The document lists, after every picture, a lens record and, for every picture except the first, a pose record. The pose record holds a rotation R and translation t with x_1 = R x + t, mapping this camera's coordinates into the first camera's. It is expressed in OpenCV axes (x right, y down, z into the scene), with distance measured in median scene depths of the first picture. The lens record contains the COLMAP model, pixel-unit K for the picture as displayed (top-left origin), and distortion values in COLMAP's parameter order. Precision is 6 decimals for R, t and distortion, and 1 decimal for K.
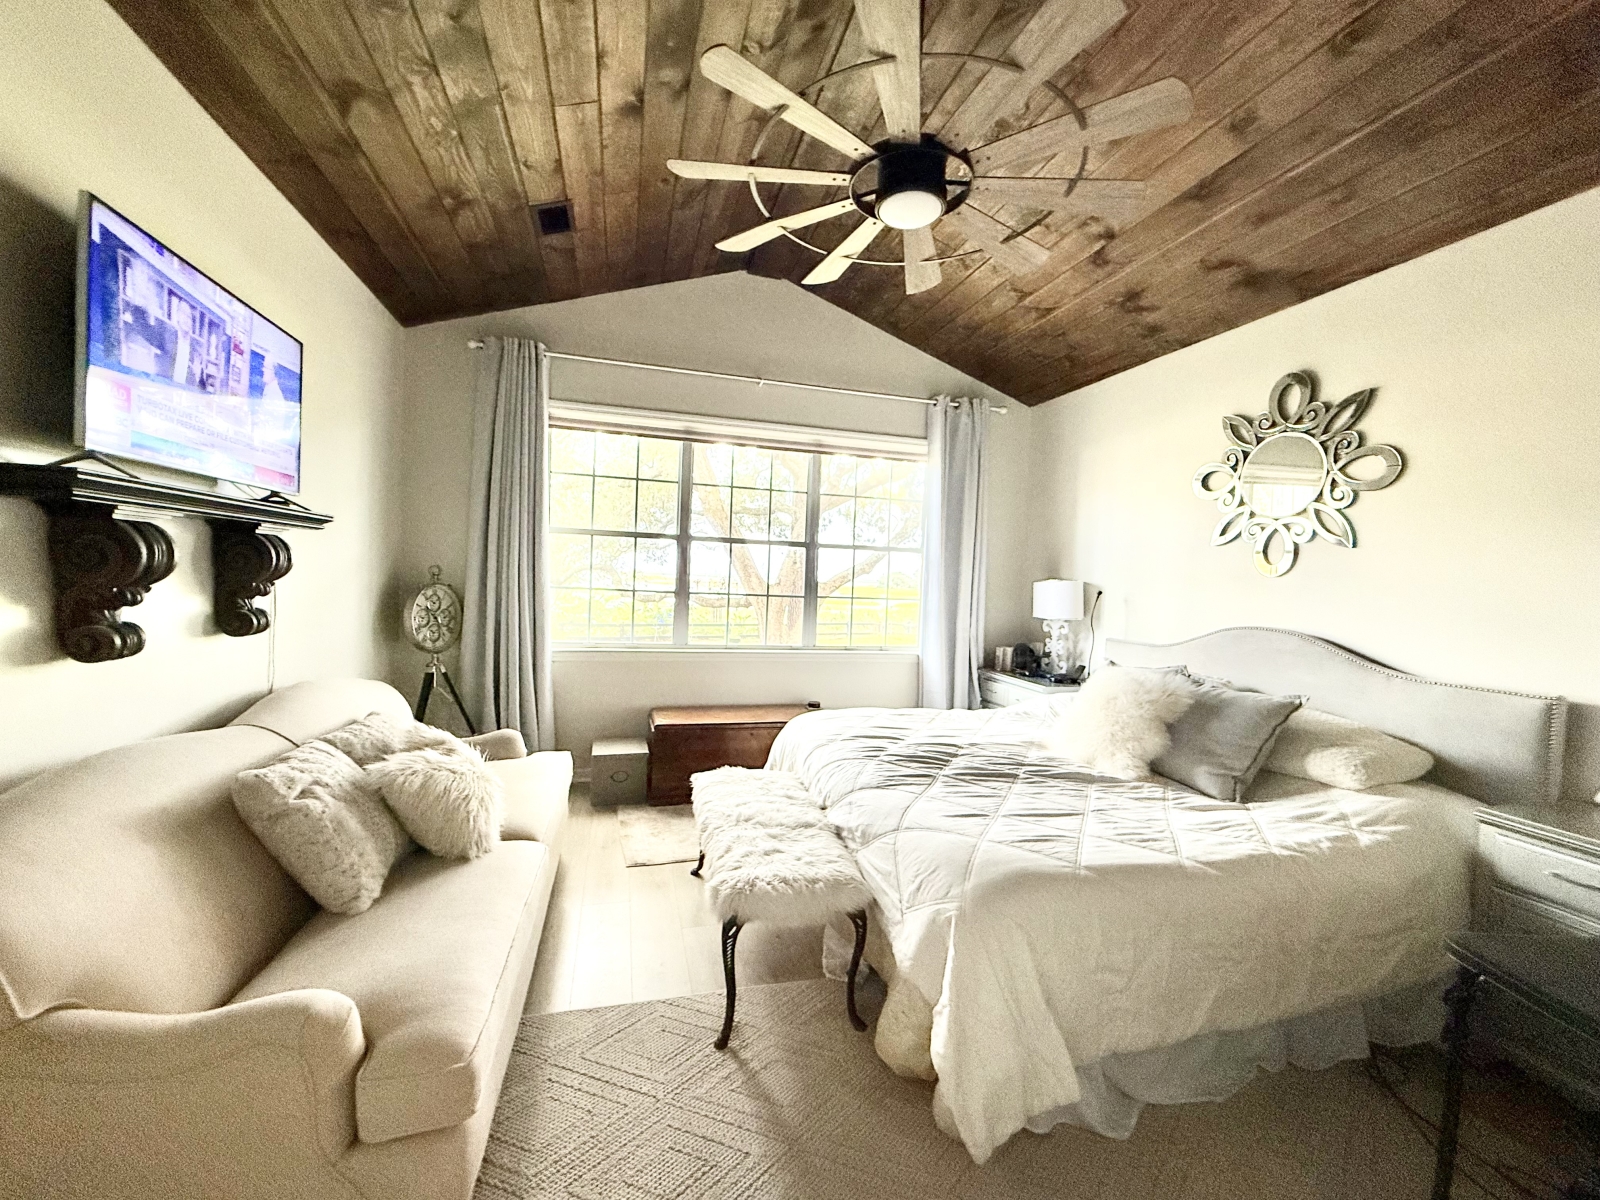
lens RADIAL K [[646.6, 0, 797.6], [0, 646.6, 599.8], [0, 0, 1]] dist [0.001090, -0.001156]
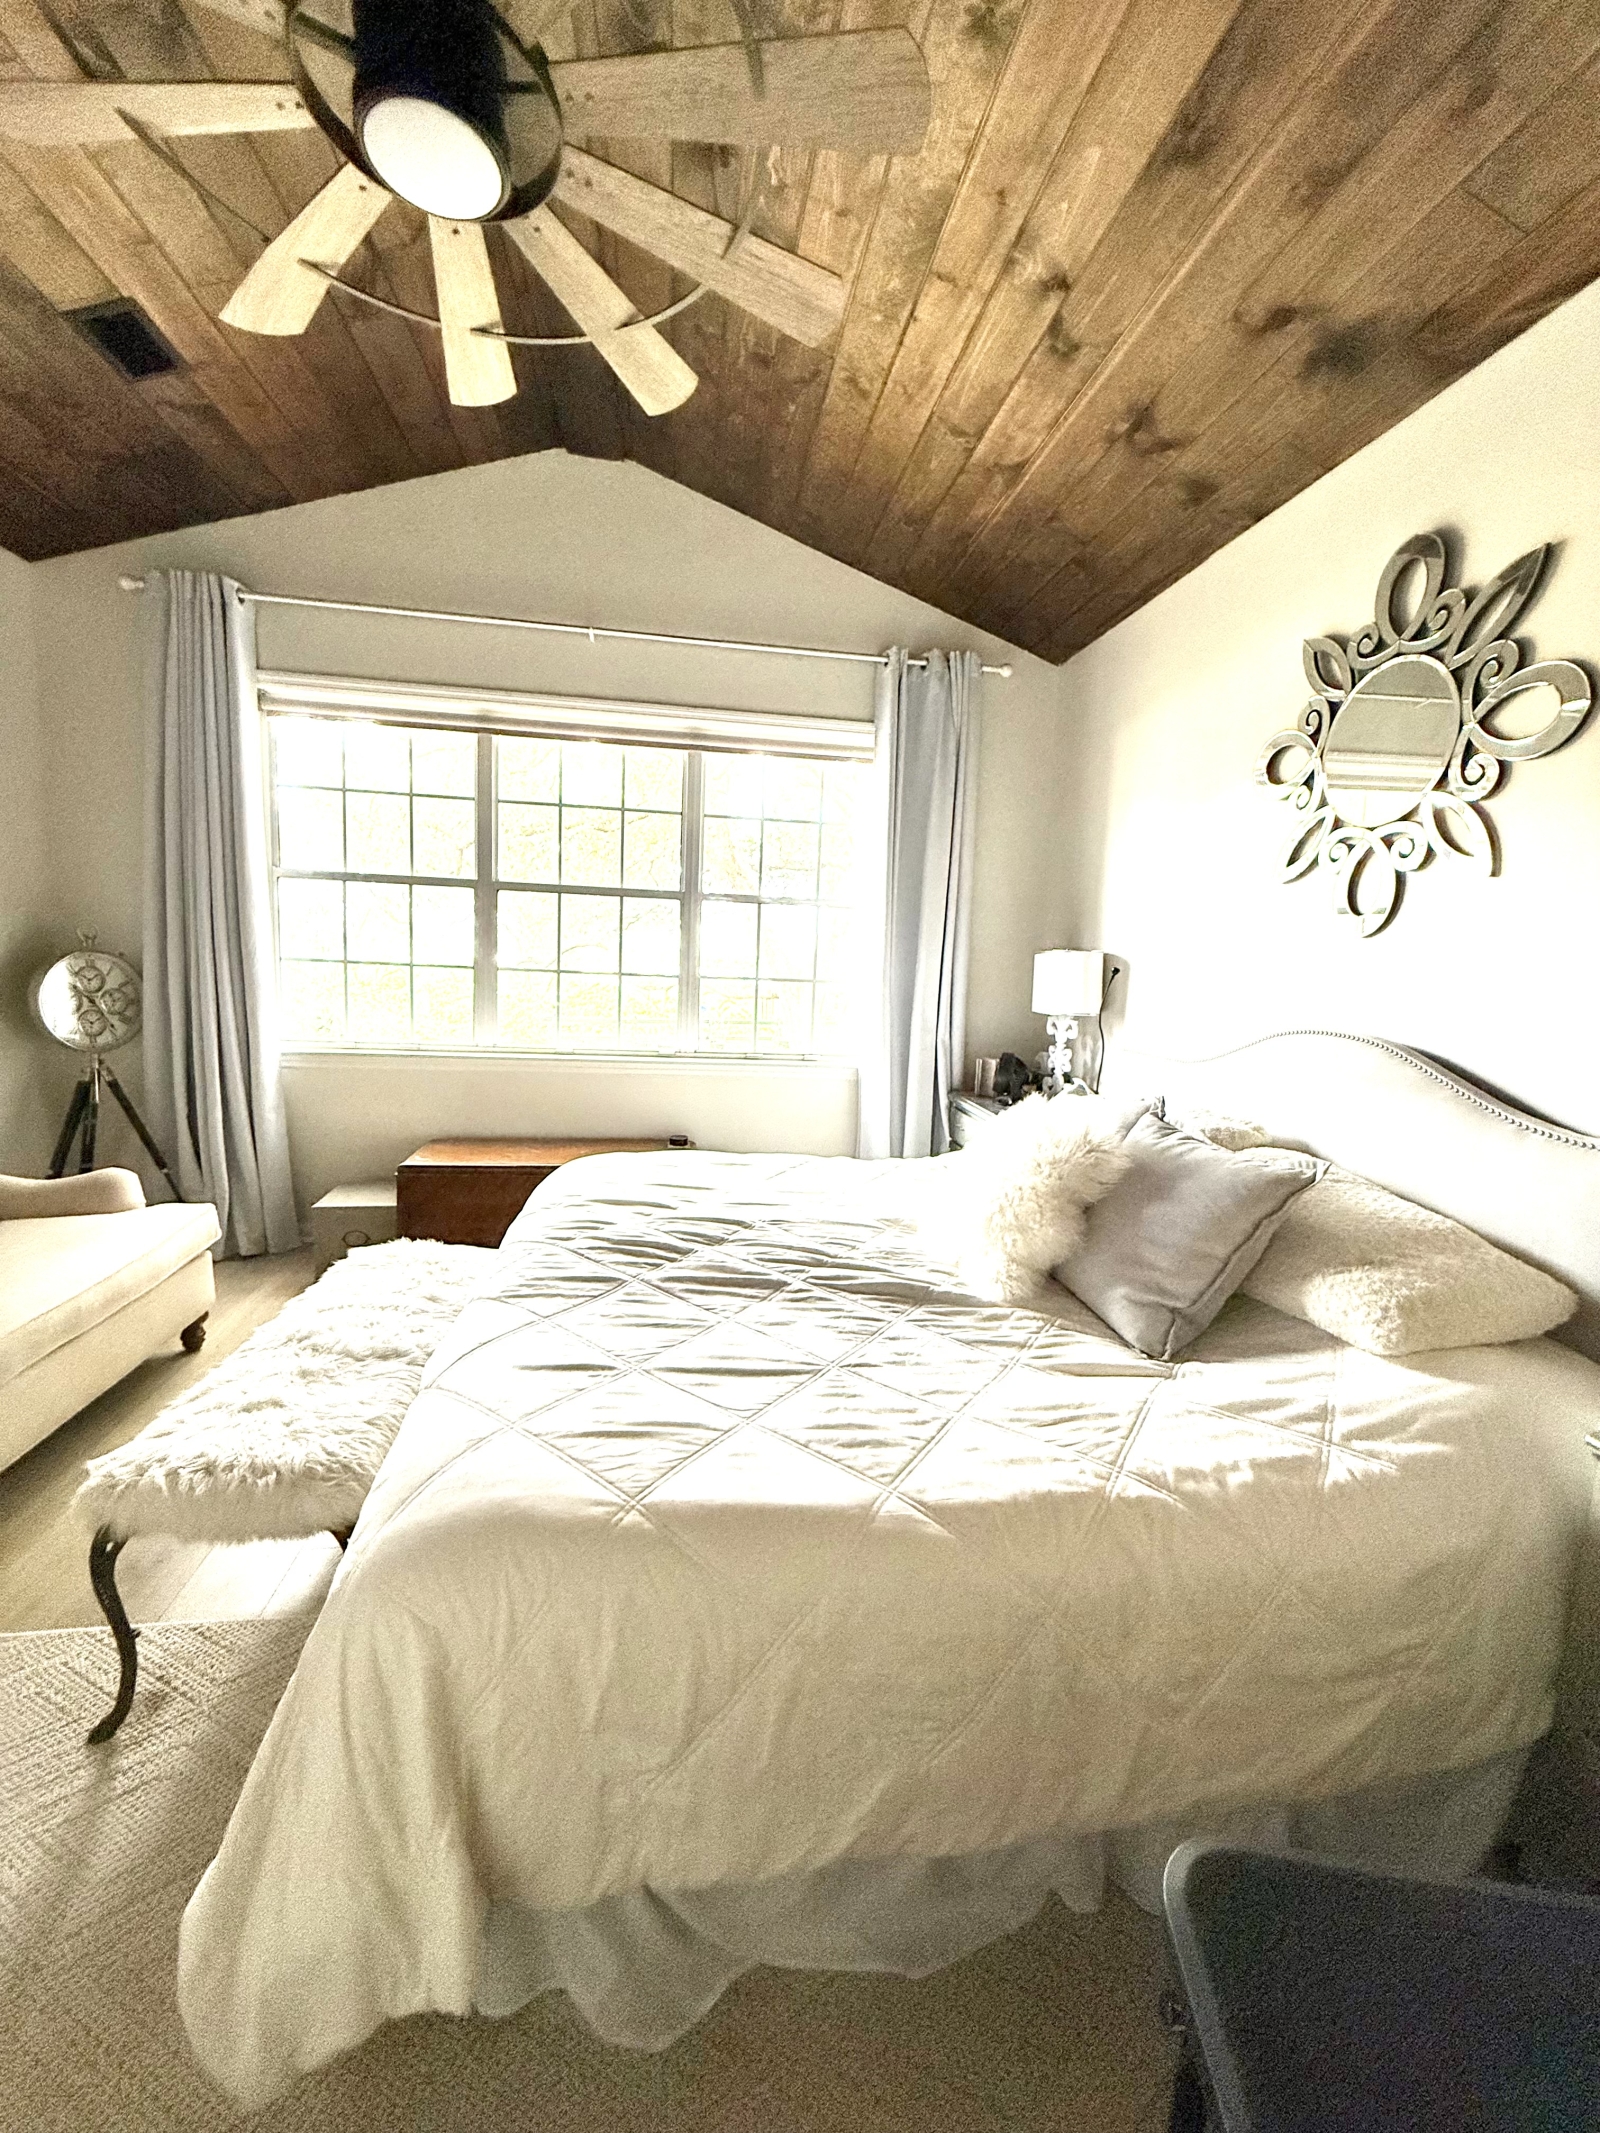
lens RADIAL K [[862.0, 0, 796.6], [0, 862.0, 1061.4], [0, 0, 1]] dist [0.001090, -0.001156]
pose [[0.992475, 0.018069, -0.121111, 0.382082], [-0.007982, 0.996496, 0.083259, 0.012227], [0.122191, -0.081666, 0.989141, 0.237770]]
